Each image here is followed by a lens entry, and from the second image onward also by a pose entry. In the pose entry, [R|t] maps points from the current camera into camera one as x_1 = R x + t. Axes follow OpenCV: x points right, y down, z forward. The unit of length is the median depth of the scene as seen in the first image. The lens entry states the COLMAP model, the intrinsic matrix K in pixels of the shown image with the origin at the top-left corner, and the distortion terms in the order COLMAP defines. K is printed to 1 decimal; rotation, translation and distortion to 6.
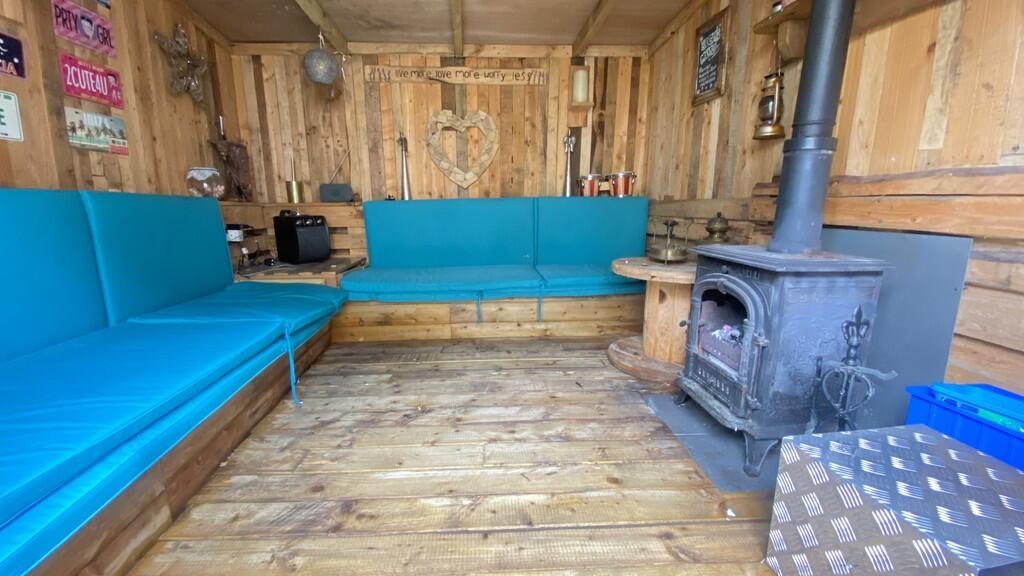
lens RADIAL K [[412.1, 0, 504.0], [0, 412.1, 295.2], [0, 0, 1]] dist [0.018085, -0.019471]
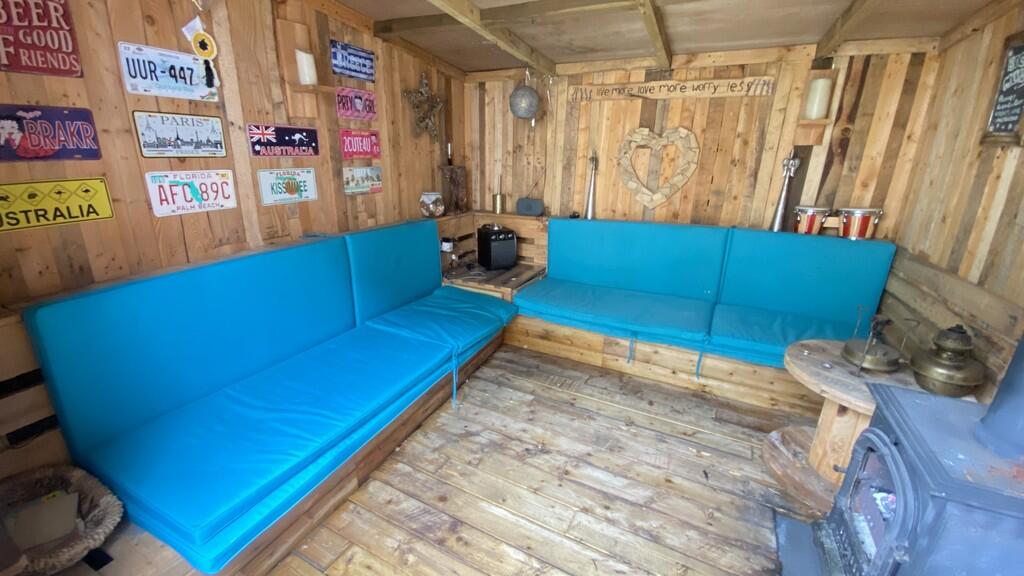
lens RADIAL K [[412.1, 0, 505.6], [0, 412.1, 292.5], [0, 0, 1]] dist [0.018085, -0.019471]
pose [[0.863290, 0.174540, -0.473566, 0.132891], [-0.120943, 0.982502, 0.141644, -0.218753], [0.490002, -0.065005, 0.869294, -0.012859]]
